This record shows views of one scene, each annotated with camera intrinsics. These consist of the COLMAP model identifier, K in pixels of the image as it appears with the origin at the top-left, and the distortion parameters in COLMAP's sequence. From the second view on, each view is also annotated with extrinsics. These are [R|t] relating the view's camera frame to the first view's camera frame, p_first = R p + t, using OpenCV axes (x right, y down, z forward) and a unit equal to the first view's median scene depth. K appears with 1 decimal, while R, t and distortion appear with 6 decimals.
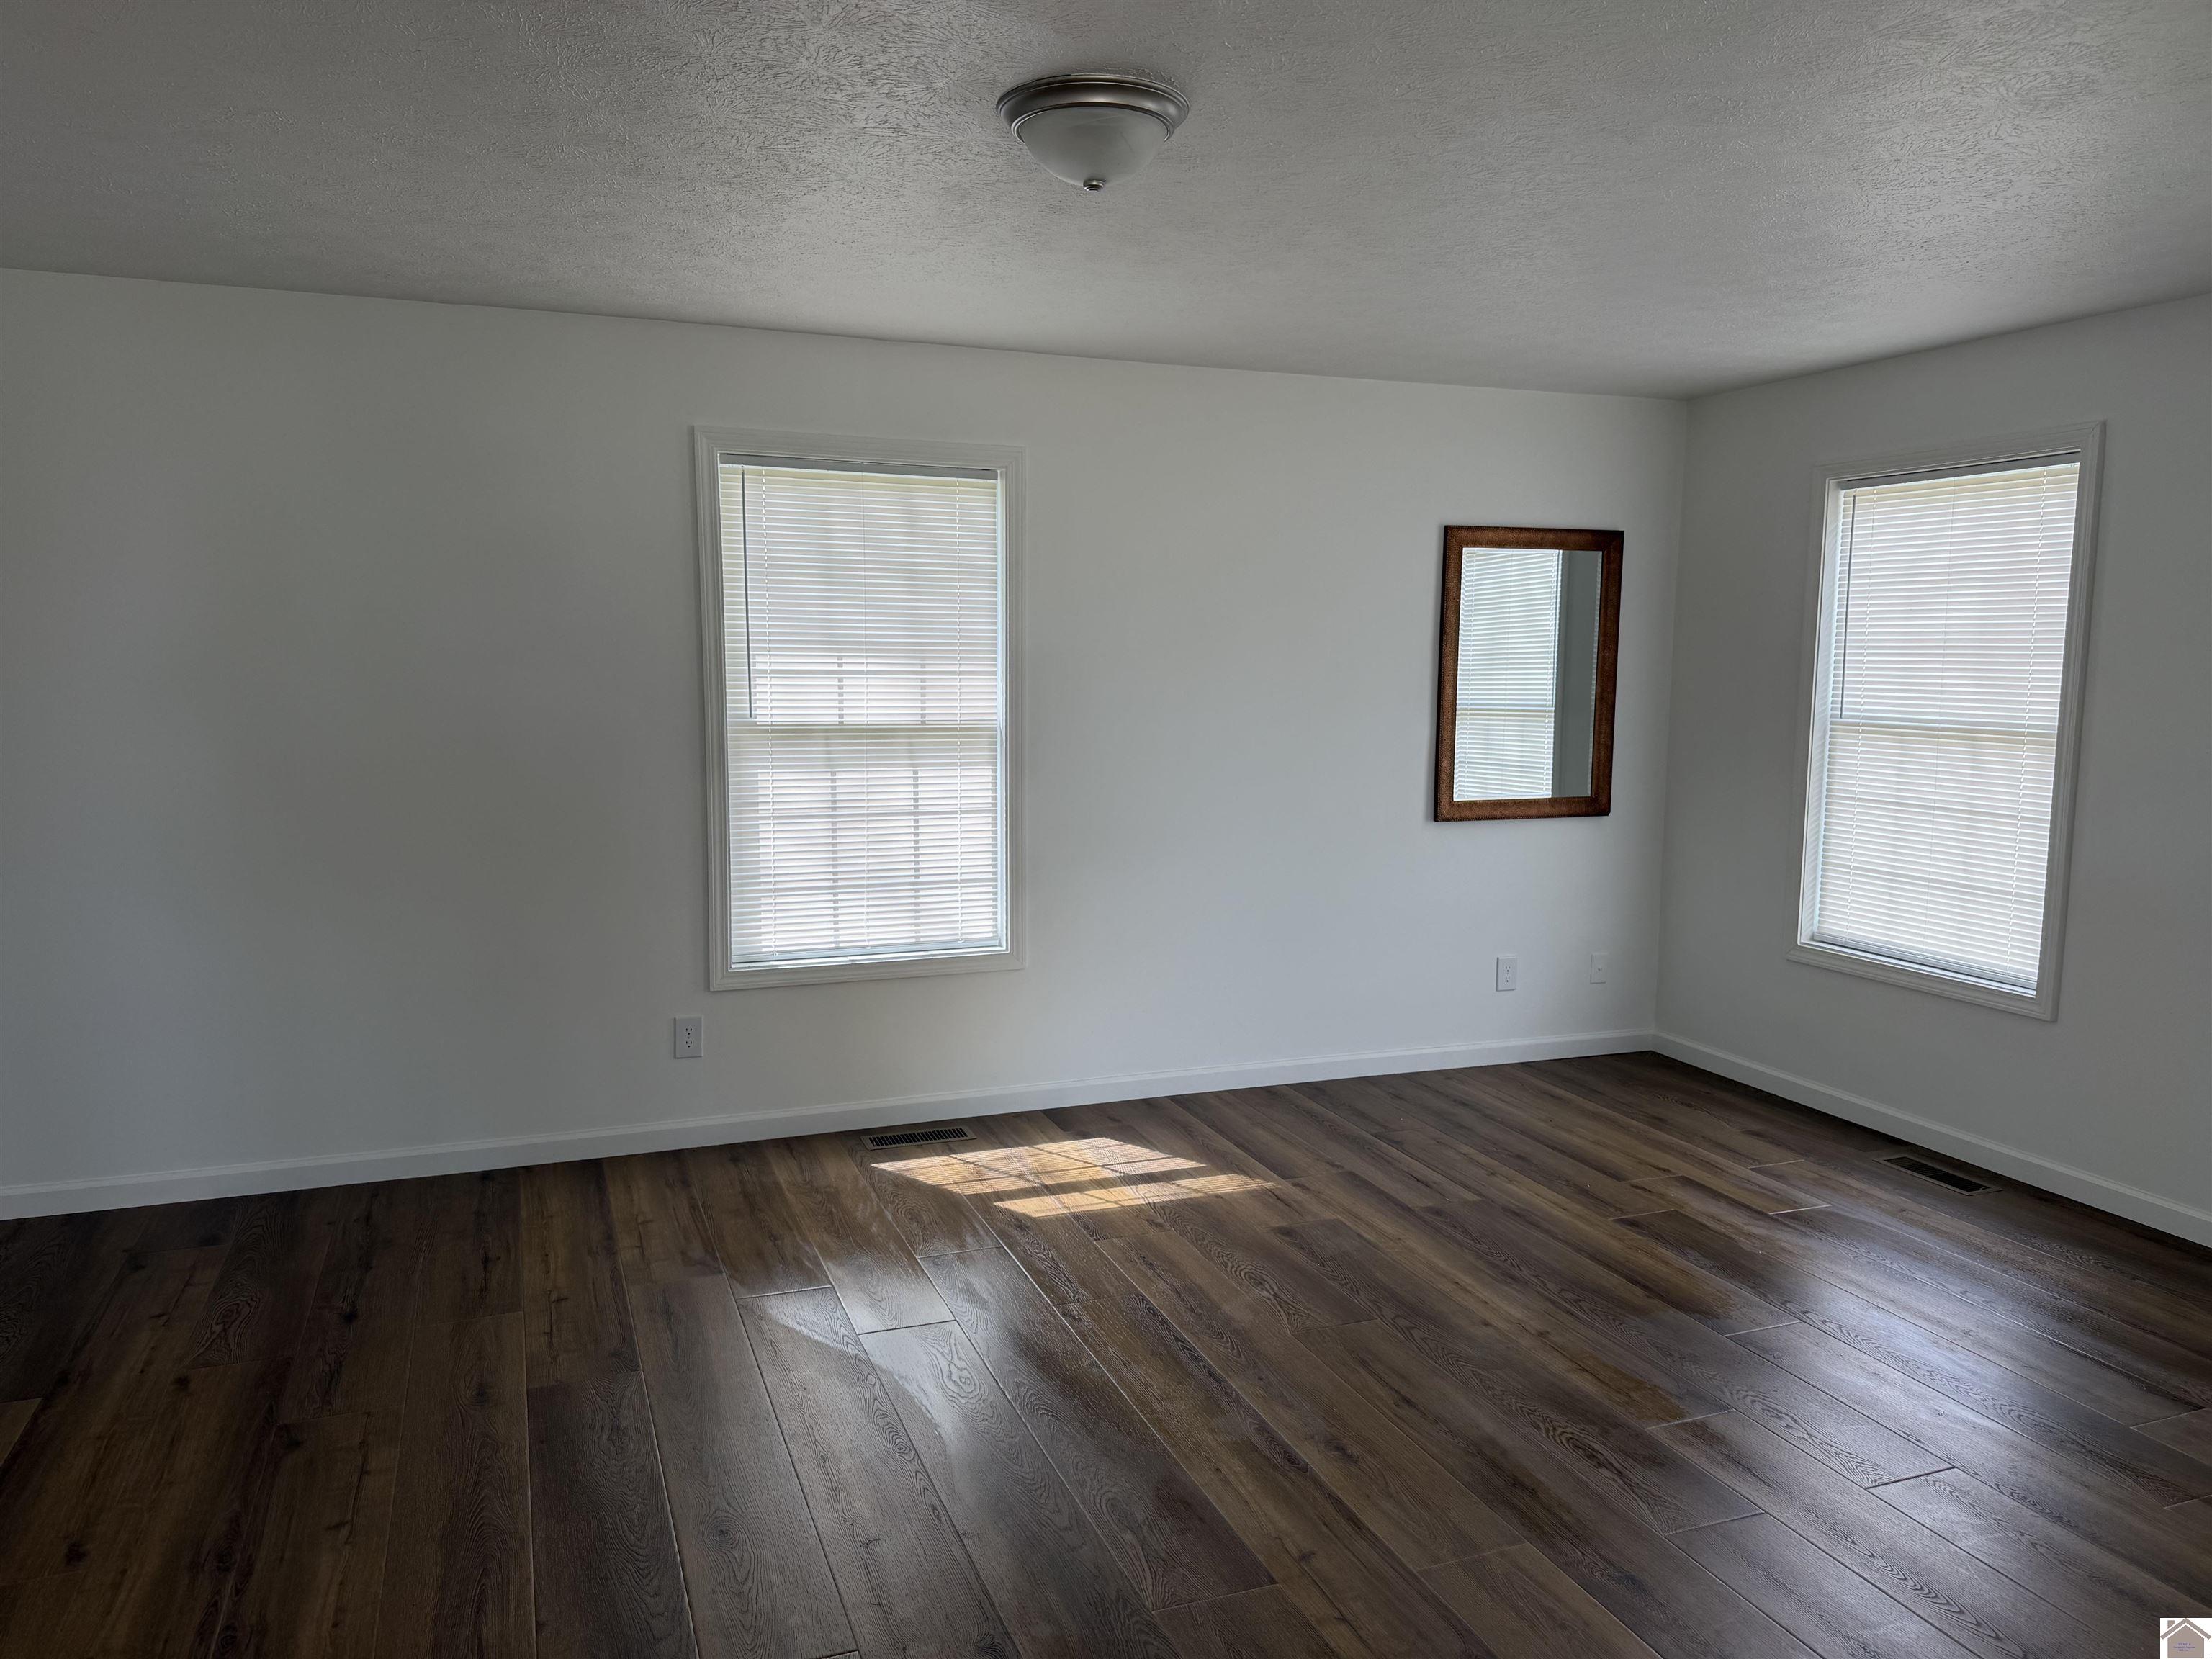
lens RADIAL K [[1553.4, 0, 1106.0], [0, 1553.4, 829.5], [0, 0, 1]] dist [0.114411, -0.166573]
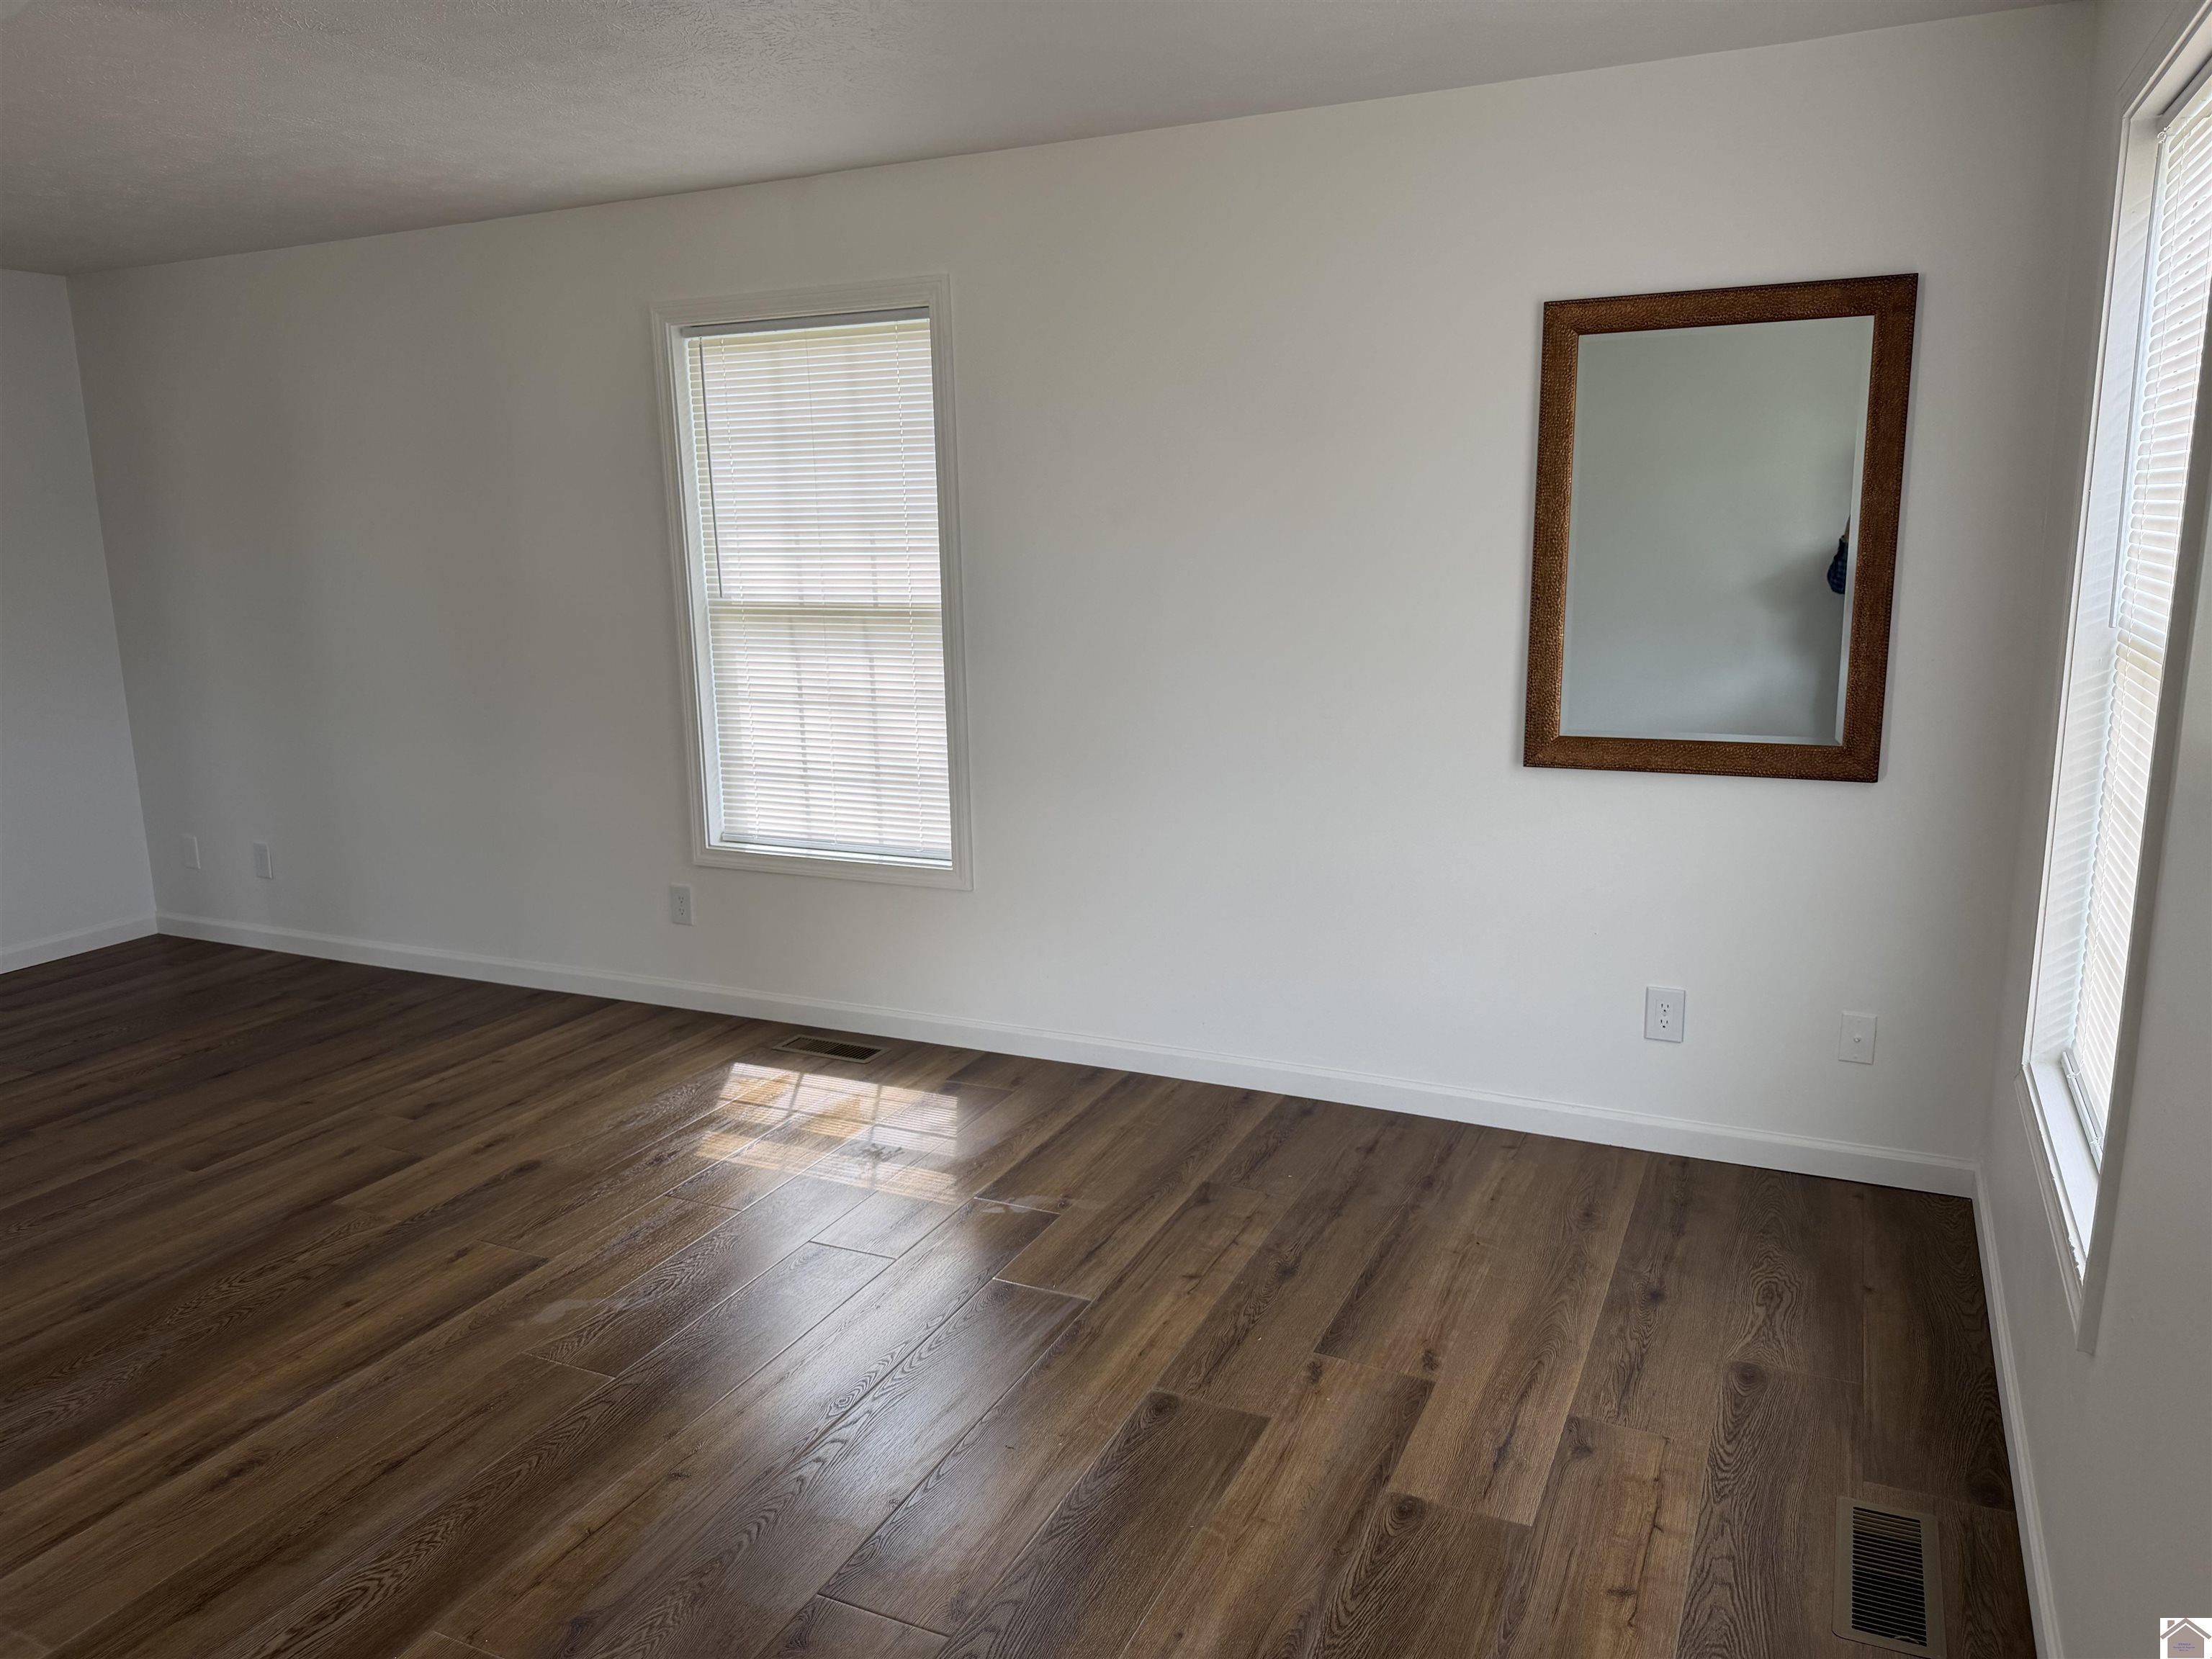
lens RADIAL K [[1553.4, 0, 1106.0], [0, 1553.4, 829.5], [0, 0, 1]] dist [0.114411, -0.166573]
pose [[0.686857, 0.120296, -0.716768, 0.653504], [-0.056024, 0.992036, 0.112809, -0.049983], [0.724630, -0.037327, 0.688126, 0.474564]]
